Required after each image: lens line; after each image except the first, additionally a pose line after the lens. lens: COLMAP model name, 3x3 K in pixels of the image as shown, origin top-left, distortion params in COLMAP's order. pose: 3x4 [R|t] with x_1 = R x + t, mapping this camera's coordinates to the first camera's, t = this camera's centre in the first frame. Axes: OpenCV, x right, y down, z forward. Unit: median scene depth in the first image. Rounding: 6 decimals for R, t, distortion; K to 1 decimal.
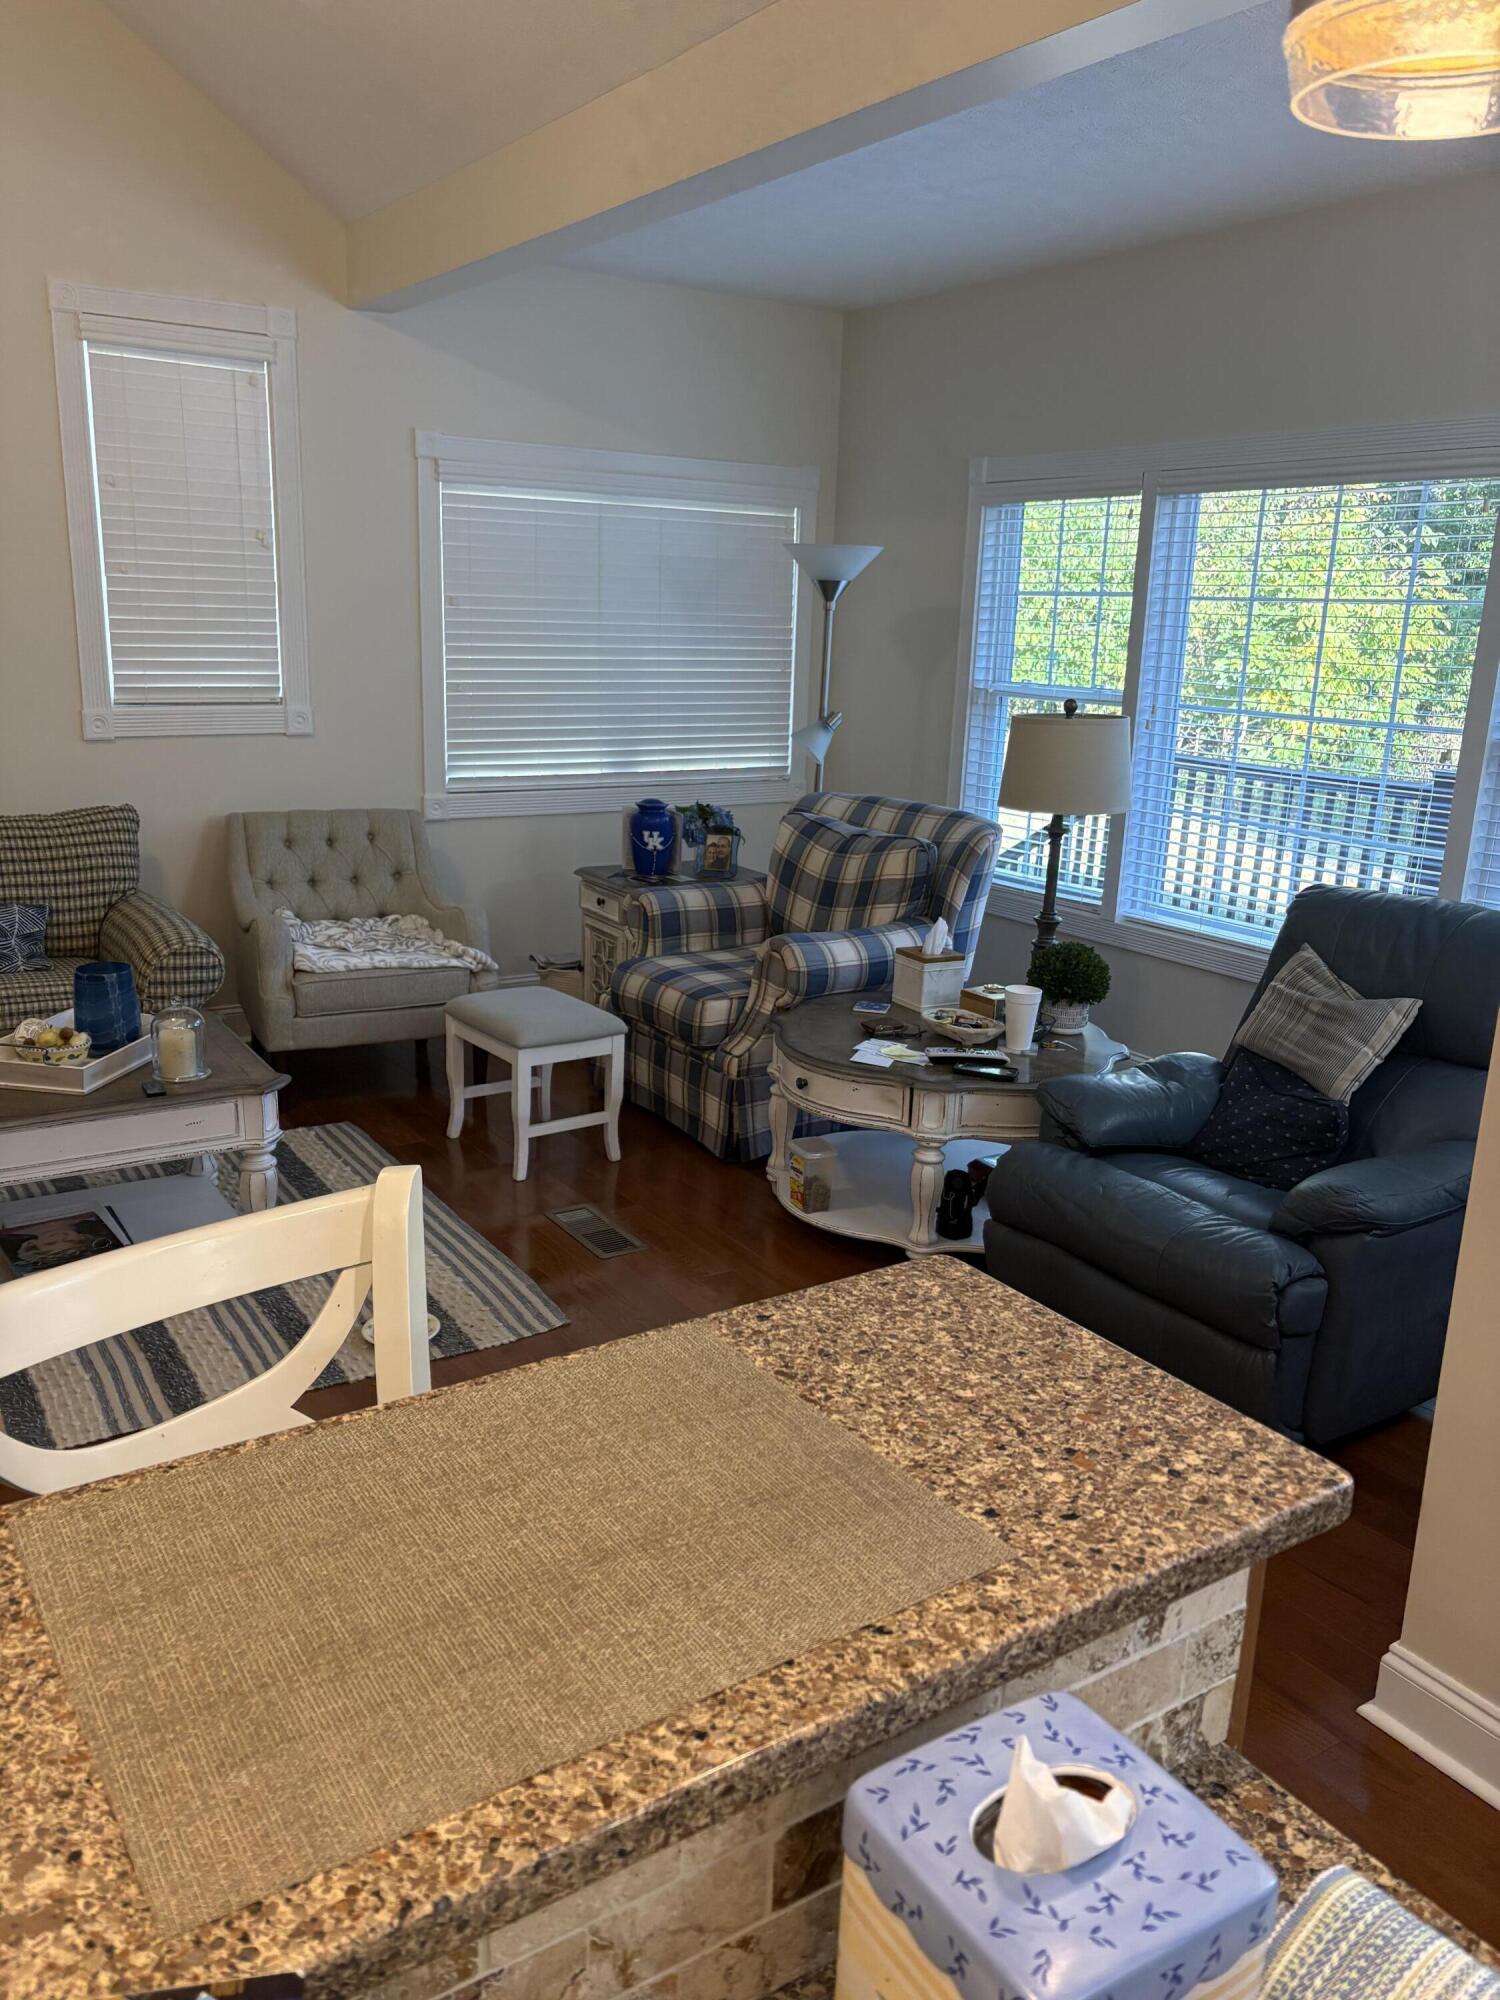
lens RADIAL K [[1501.2, 0, 739.9], [0, 1501.2, 1008.8], [0, 0, 1]] dist [0.016068, 0.001911]
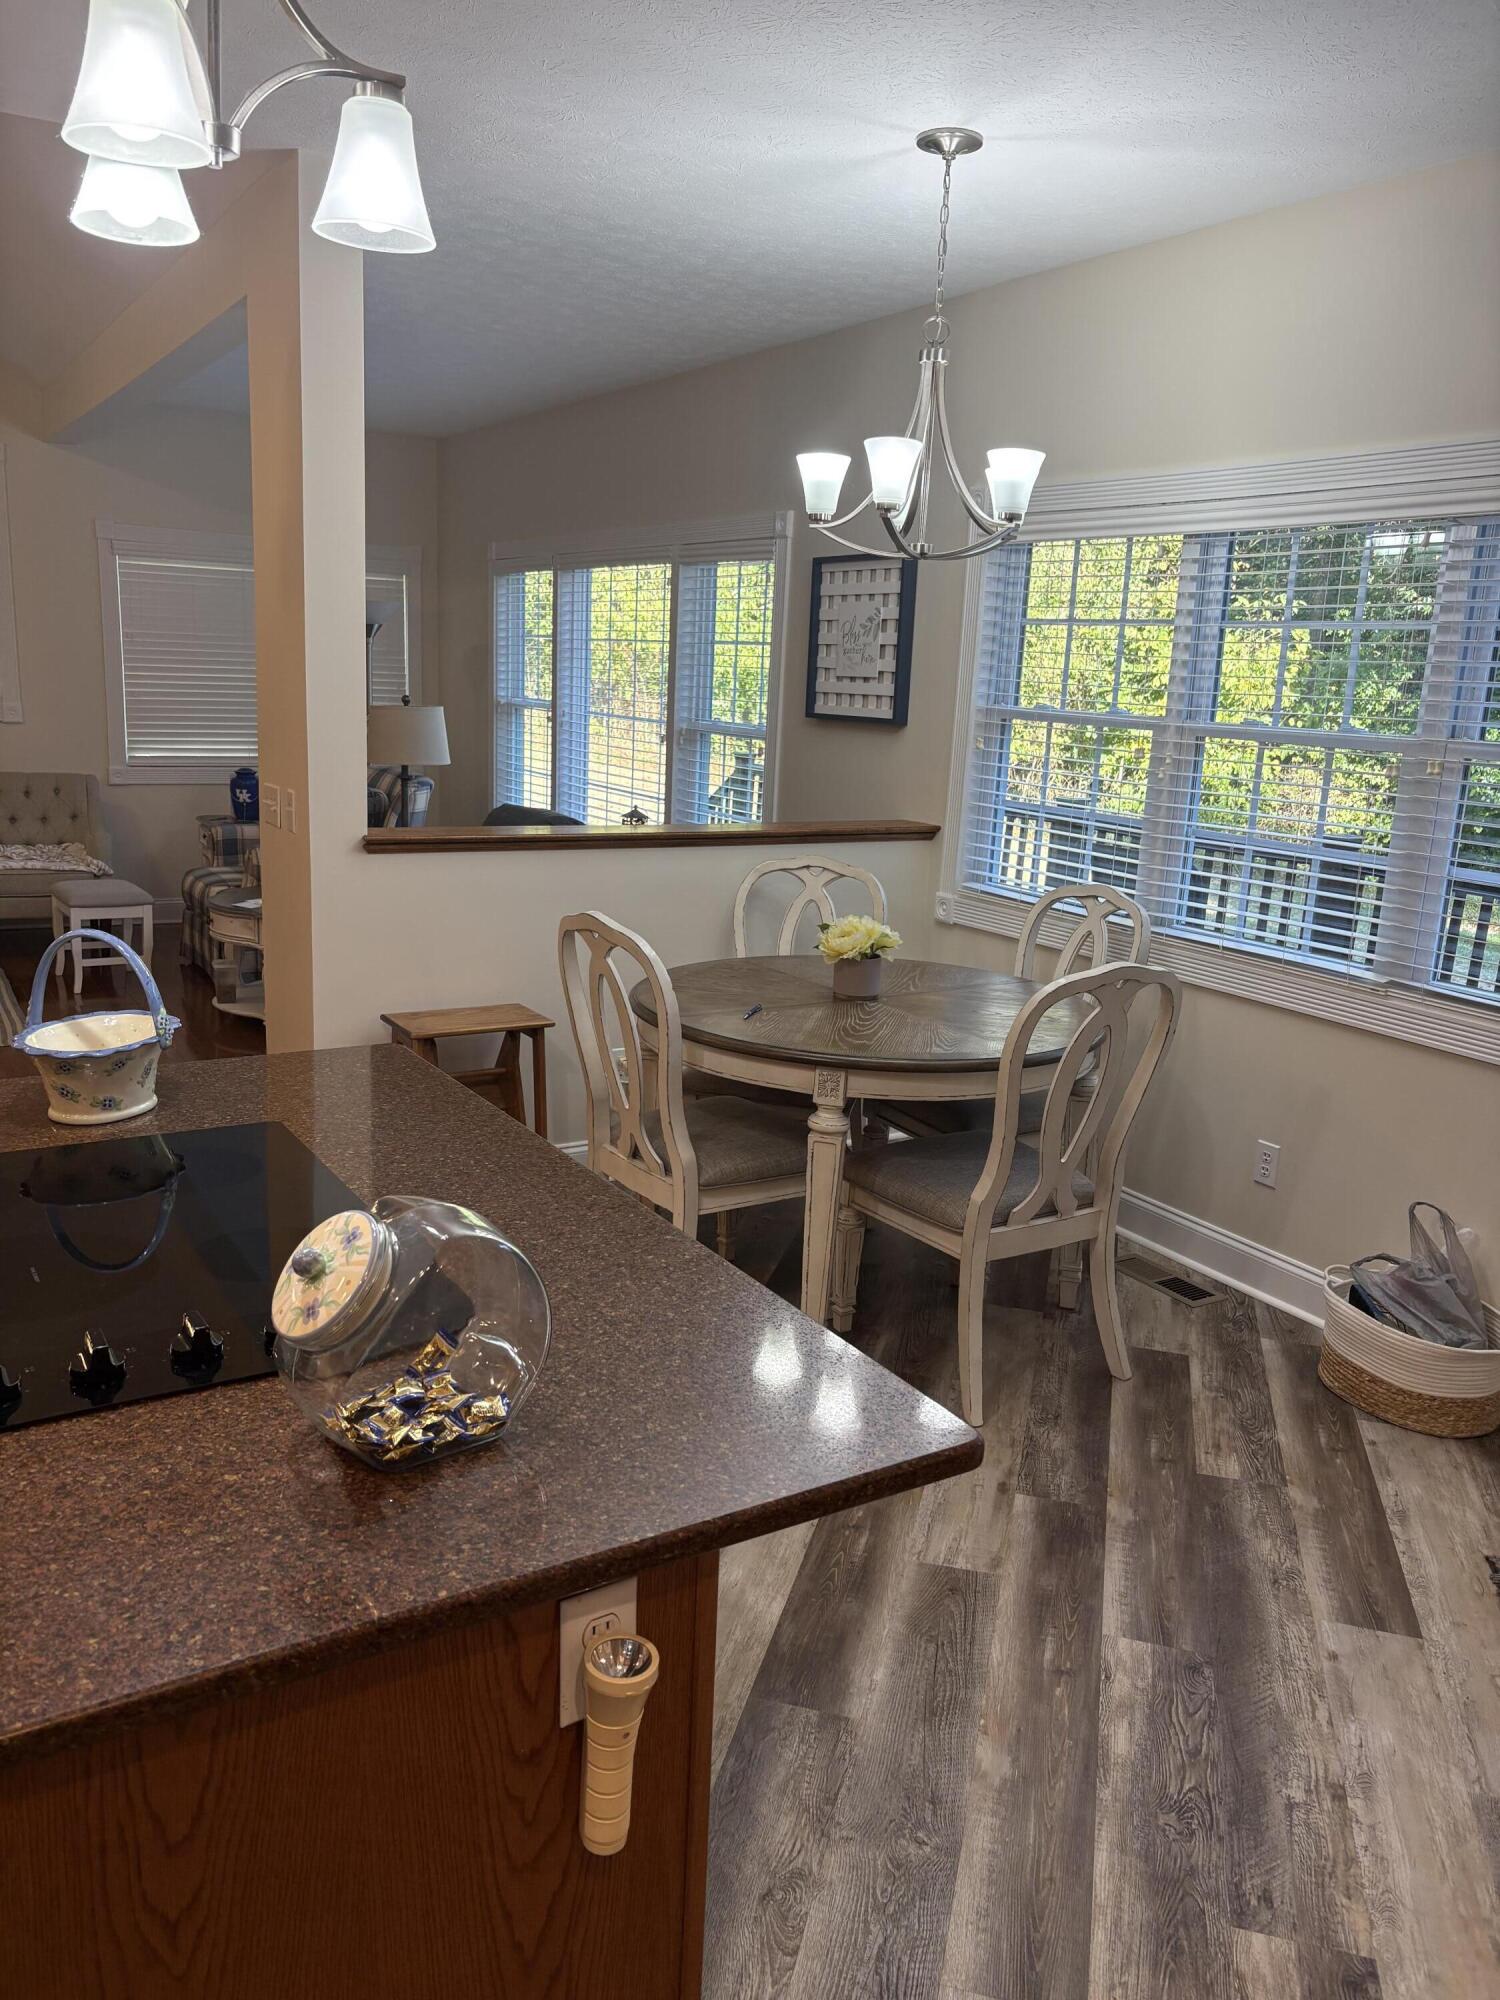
lens RADIAL K [[1501.2, 0, 758.3], [0, 1501.2, 995.6], [0, 0, 1]] dist [0.016068, 0.001911]
pose [[0.998988, 0.020689, -0.039944, 0.507956], [-0.022485, 0.998732, -0.045048, 0.137923], [0.038962, 0.045900, 0.998186, -0.444702]]
